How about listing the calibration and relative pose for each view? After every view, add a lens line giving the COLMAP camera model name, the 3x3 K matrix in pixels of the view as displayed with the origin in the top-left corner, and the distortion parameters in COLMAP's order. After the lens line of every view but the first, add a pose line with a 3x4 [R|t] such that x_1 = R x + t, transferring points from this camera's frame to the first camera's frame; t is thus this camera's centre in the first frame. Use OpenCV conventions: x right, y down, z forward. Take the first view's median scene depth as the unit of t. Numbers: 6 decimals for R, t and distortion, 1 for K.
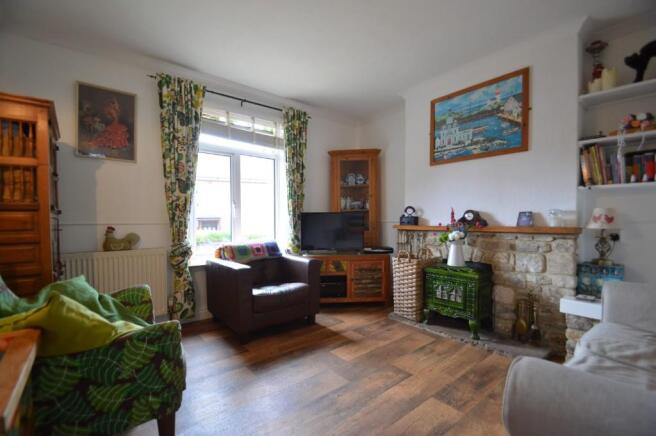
lens RADIAL K [[288.5, 0, 322.0], [0, 288.5, 220.4], [0, 0, 1]] dist [0.000116, -0.006312]
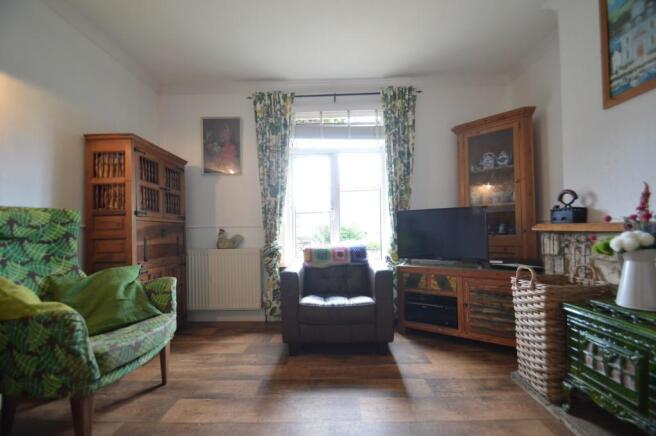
lens RADIAL K [[288.5, 0, 327.7], [0, 288.5, 220.1], [0, 0, 1]] dist [0.000116, -0.006312]
pose [[0.767160, -0.029599, -0.640772, 0.356673], [0.013143, 0.999450, -0.030433, 0.024712], [0.641321, 0.014925, 0.767128, 0.314675]]
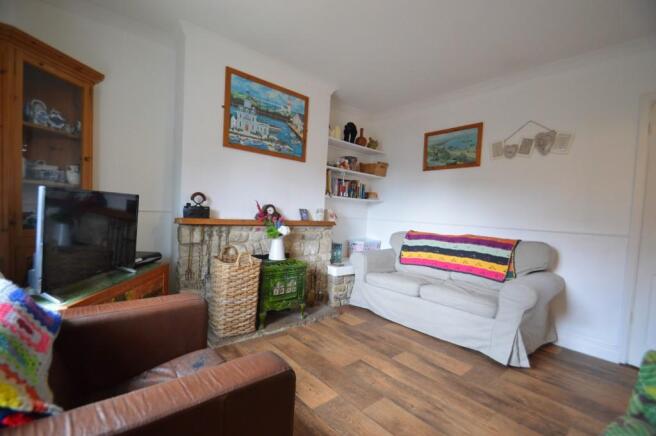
lens RADIAL K [[288.5, 0, 326.3], [0, 288.5, 223.6], [0, 0, 1]] dist [0.000116, -0.006312]
pose [[-0.037546, -0.036762, 0.998618, -0.525934], [-0.049226, 0.998178, 0.034895, -0.013200], [-0.998082, -0.047848, -0.039287, 0.820082]]
